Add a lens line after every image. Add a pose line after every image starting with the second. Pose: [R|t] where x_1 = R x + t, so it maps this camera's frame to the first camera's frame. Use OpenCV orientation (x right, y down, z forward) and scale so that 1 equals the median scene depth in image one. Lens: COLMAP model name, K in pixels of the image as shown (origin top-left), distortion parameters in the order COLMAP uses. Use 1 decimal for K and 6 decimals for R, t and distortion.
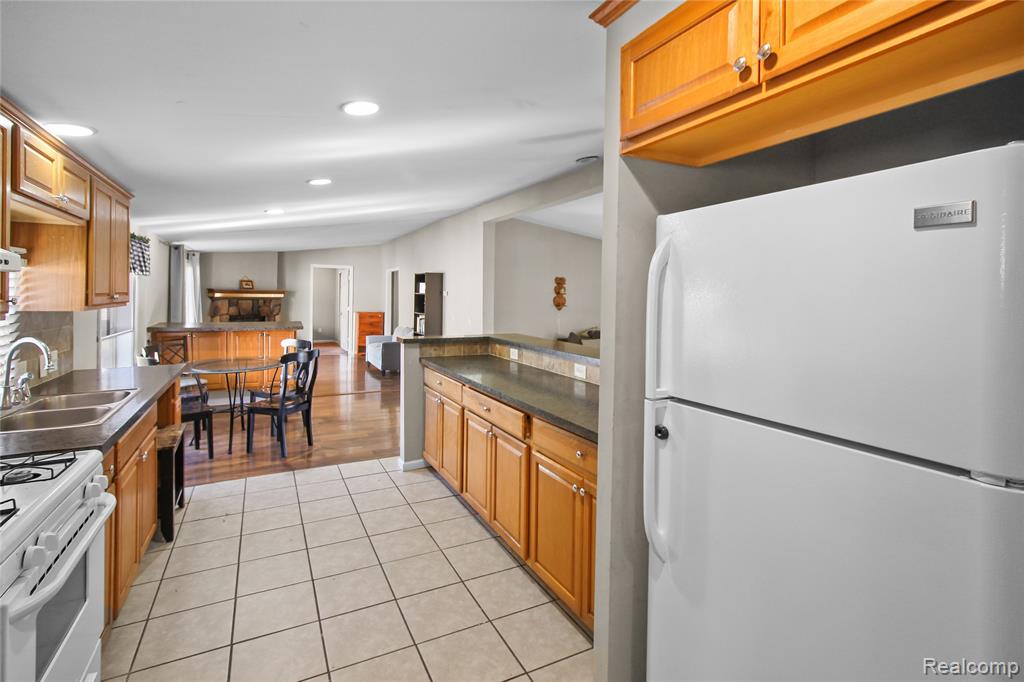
lens RADIAL K [[489.5, 0, 515.1], [0, 489.5, 306.3], [0, 0, 1]] dist [0.000985, 0.000742]
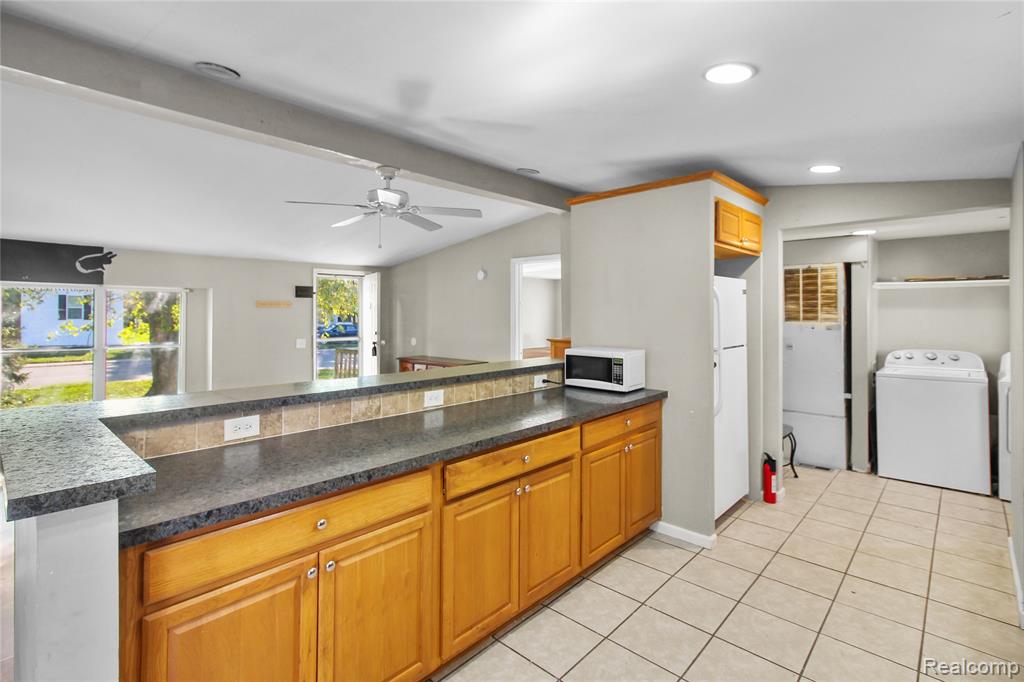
lens RADIAL K [[488.0, 0, 509.0], [0, 488.0, 314.3], [0, 0, 1]] dist [0.004368, 0.001418]
pose [[-0.339943, -0.016118, 0.940308, -0.277452], [0.013111, 0.999675, 0.021875, -0.010722], [-0.940355, 0.019765, -0.339621, 0.468549]]
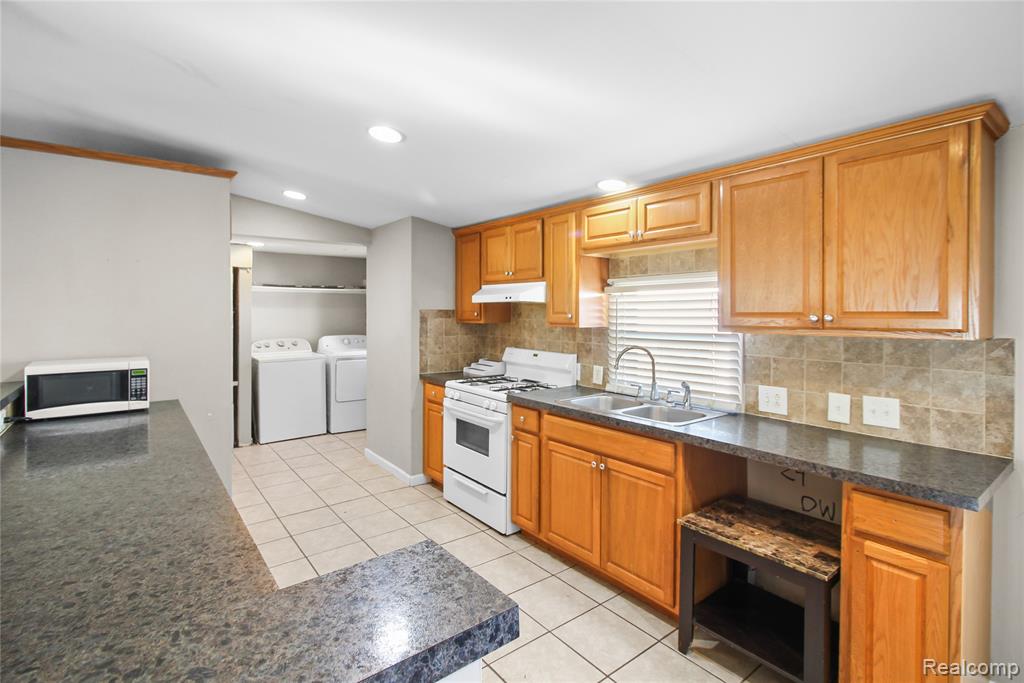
lens RADIAL K [[488.0, 0, 509.0], [0, 488.0, 314.8], [0, 0, 1]] dist [0.004368, 0.001418]
pose [[-0.982943, -0.010380, -0.183616, -0.114633], [-0.015642, 0.999507, 0.027230, -0.013258], [0.183243, 0.029637, -0.982621, 0.613808]]
